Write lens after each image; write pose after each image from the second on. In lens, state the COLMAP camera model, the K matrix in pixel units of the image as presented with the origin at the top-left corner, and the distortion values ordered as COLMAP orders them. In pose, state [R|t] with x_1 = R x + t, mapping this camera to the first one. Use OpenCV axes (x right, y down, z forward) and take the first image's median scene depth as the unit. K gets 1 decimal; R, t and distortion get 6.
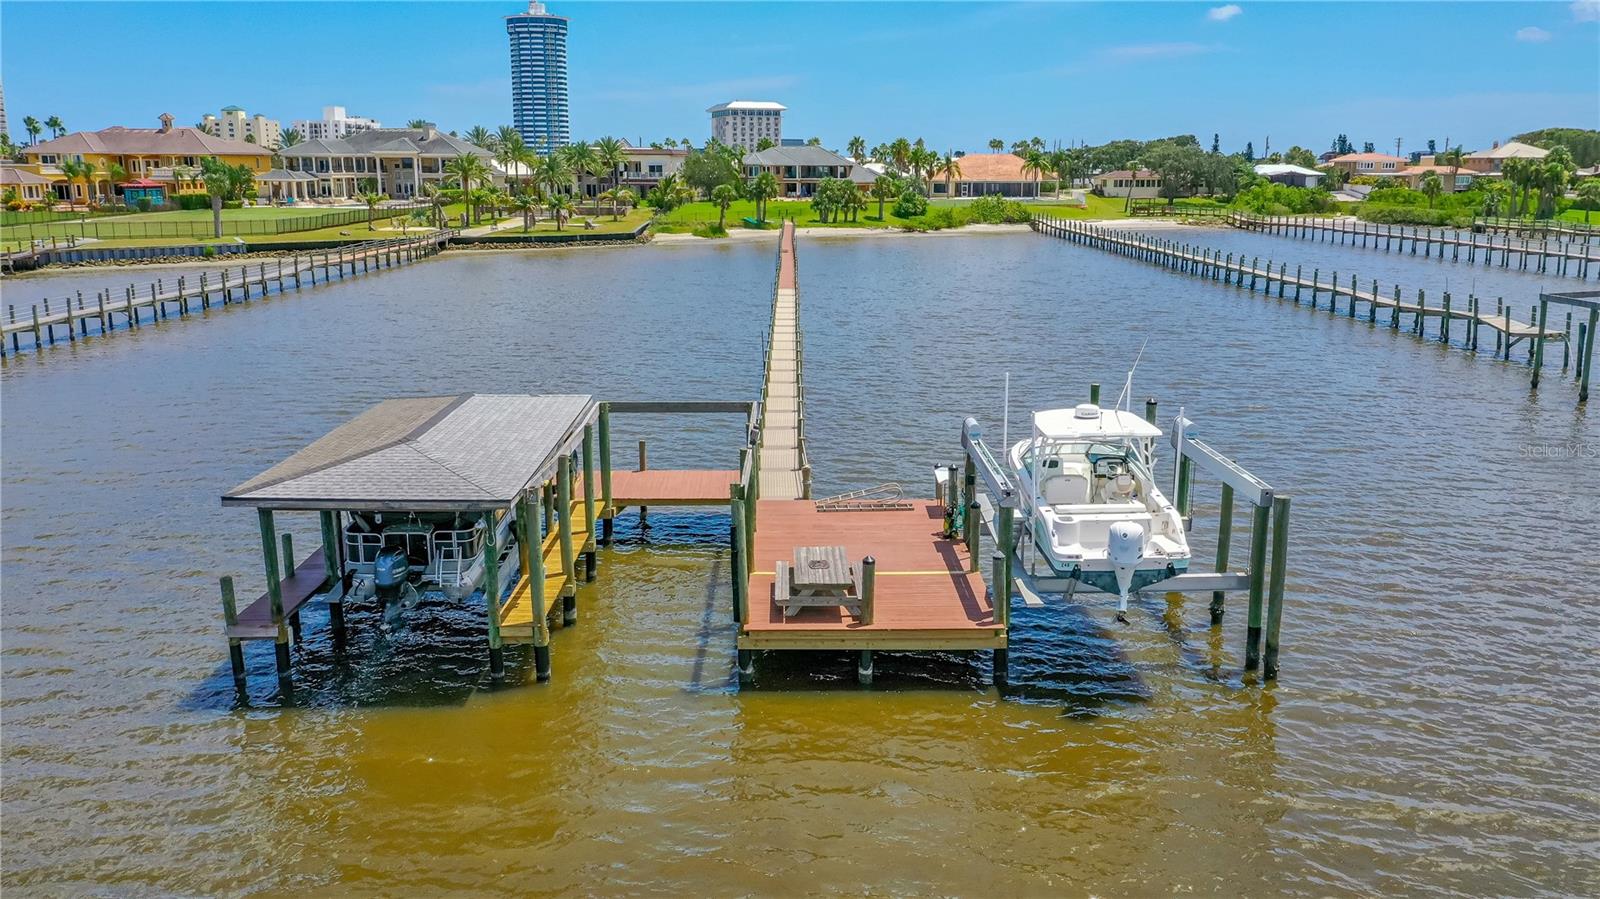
lens RADIAL K [[1295.9, 0, 797.0], [0, 1295.9, 470.1], [0, 0, 1]] dist [0.051601, 0.002734]
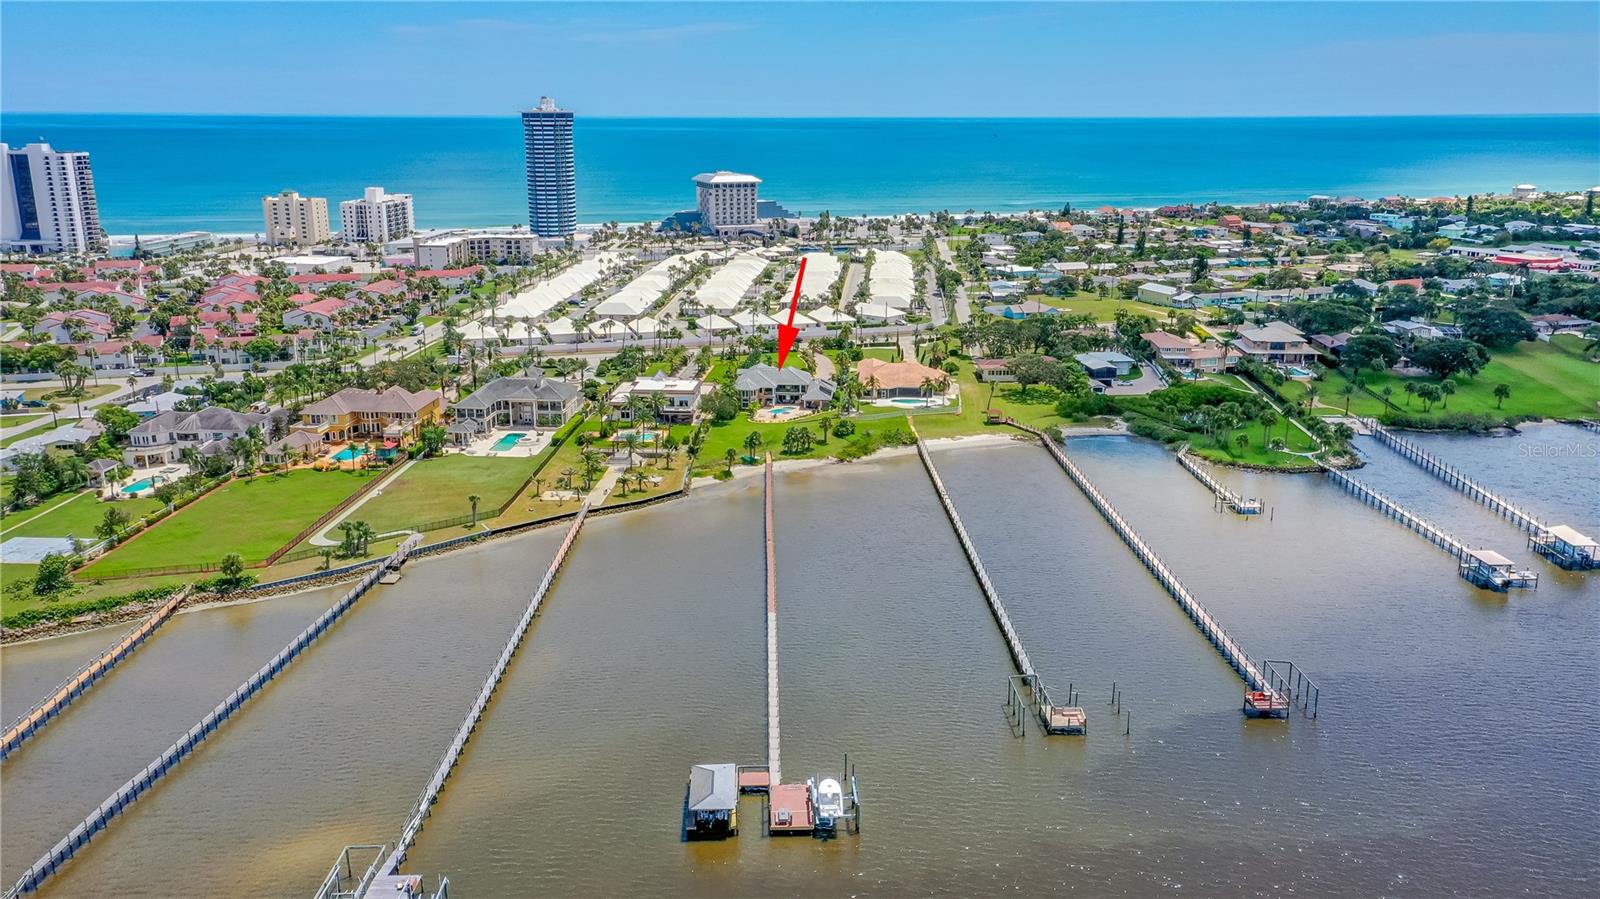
lens RADIAL K [[1319.4, 0, 800.0], [0, 1319.4, 449.5], [0, 0, 1]] dist [0.040010, -0.001335]
pose [[0.999734, -0.005408, 0.022424, -0.003689], [0.004879, 0.999710, 0.023574, -0.196297], [-0.022545, -0.023458, 0.999471, -0.561890]]
